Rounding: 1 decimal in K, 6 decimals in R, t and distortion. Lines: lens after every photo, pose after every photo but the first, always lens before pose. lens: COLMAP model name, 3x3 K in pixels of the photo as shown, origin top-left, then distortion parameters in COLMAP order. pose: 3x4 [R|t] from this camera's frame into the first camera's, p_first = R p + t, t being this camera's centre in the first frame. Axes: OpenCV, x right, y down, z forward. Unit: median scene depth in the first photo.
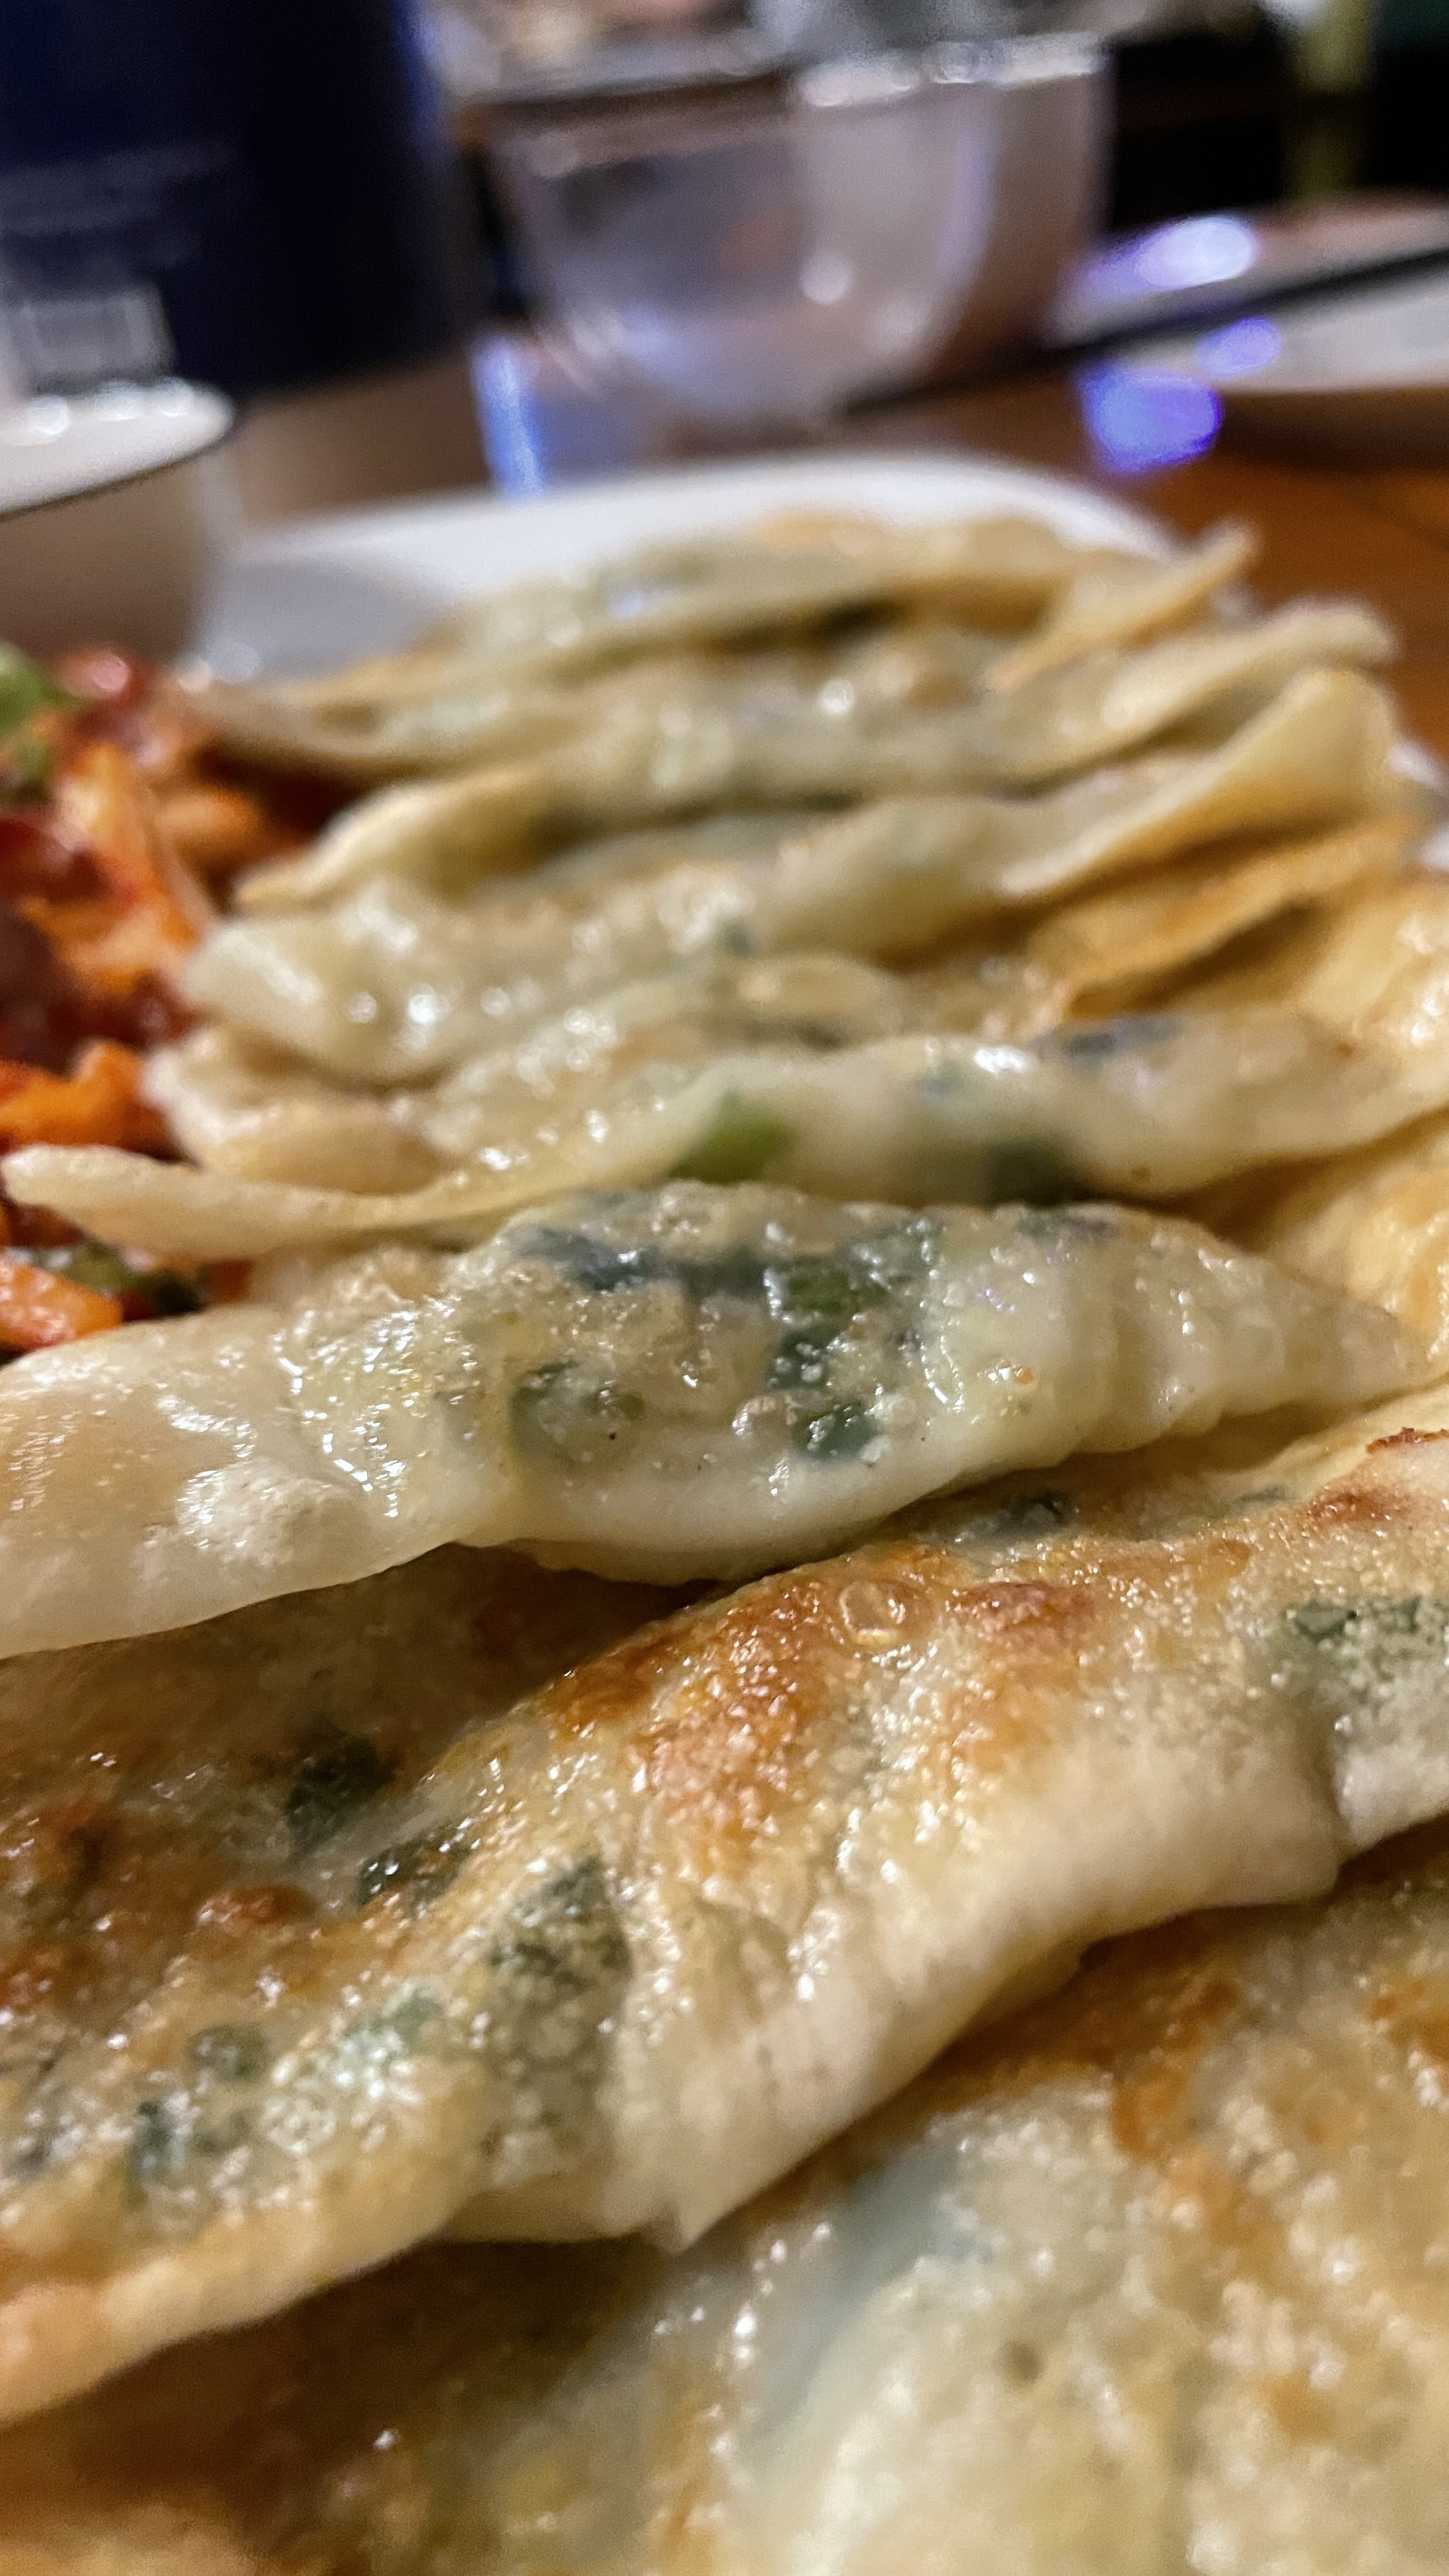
lens RADIAL K [[2116.3, 0, 770.7], [0, 2116.3, 1290.5], [0, 0, 1]] dist [0.001499, -0.062935]
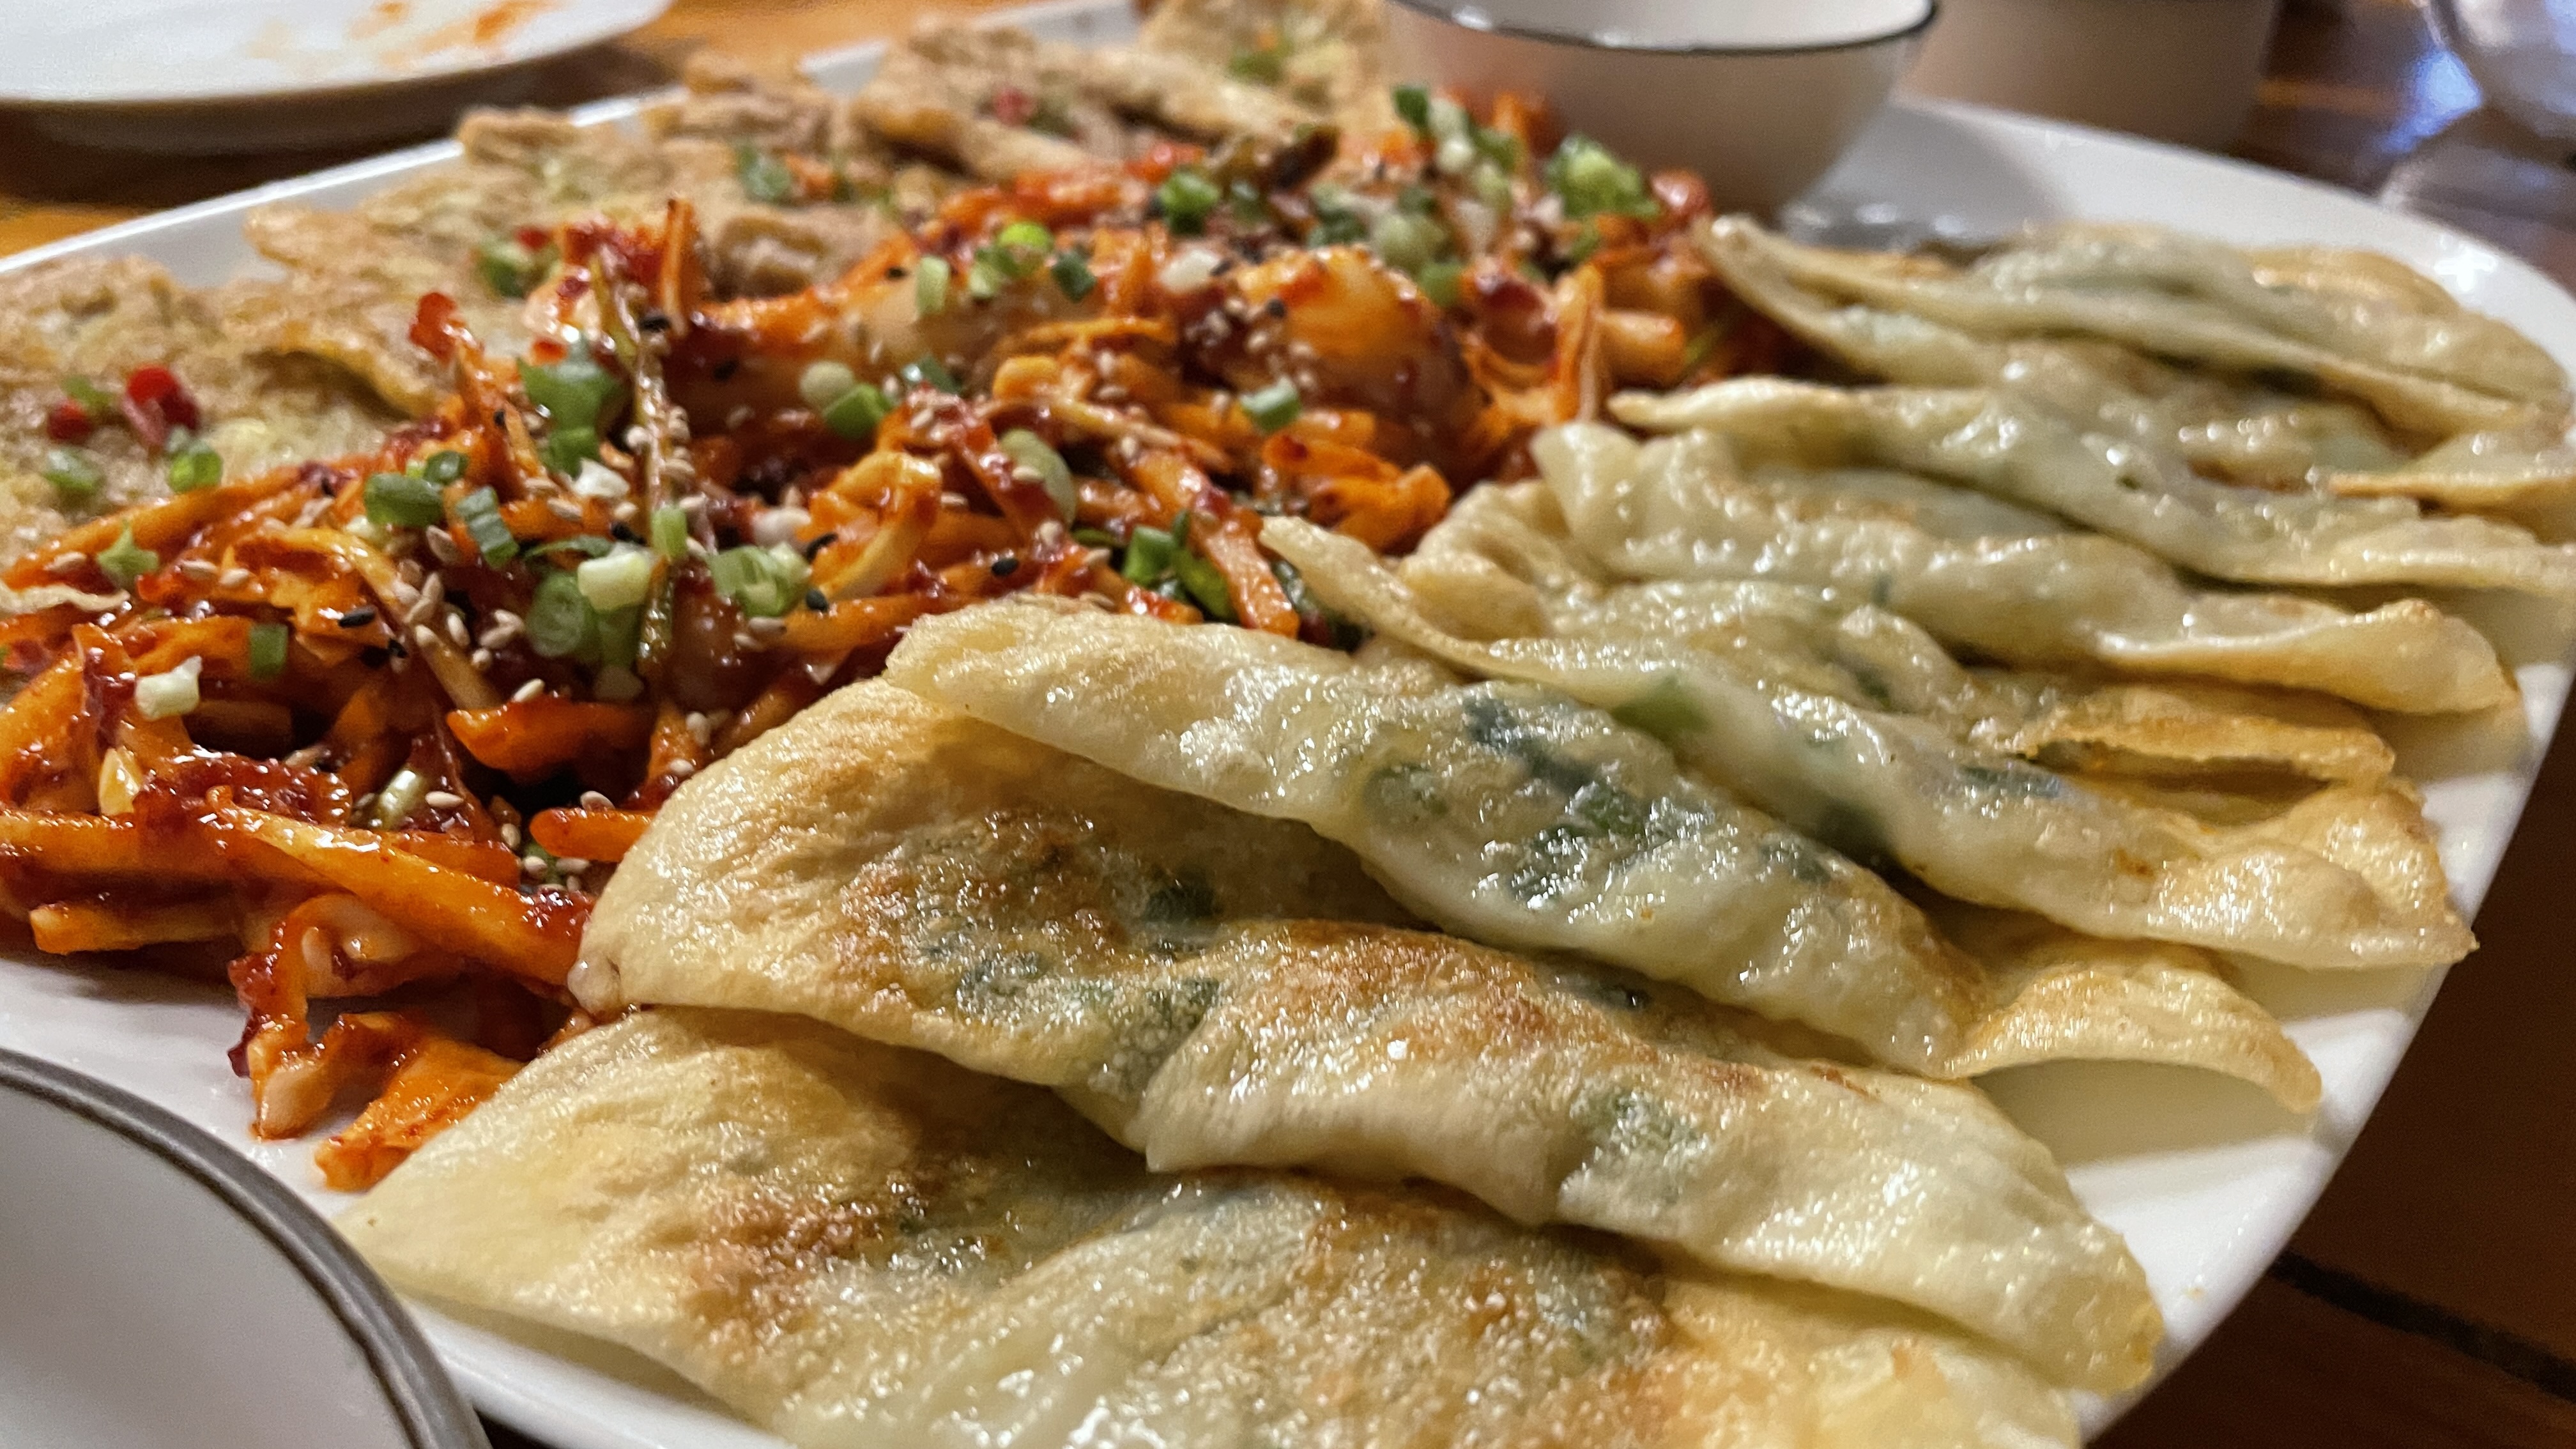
lens RADIAL K [[2079.7, 0, 1288.0], [0, 2079.7, 724.5], [0, 0, 1]] dist [0.075488, -0.141824]
pose [[0.753547, 0.468457, -0.461210, 0.579226], [-0.452666, 0.878504, 0.152720, -0.203586], [0.476717, 0.093693, 0.874049, -0.518005]]
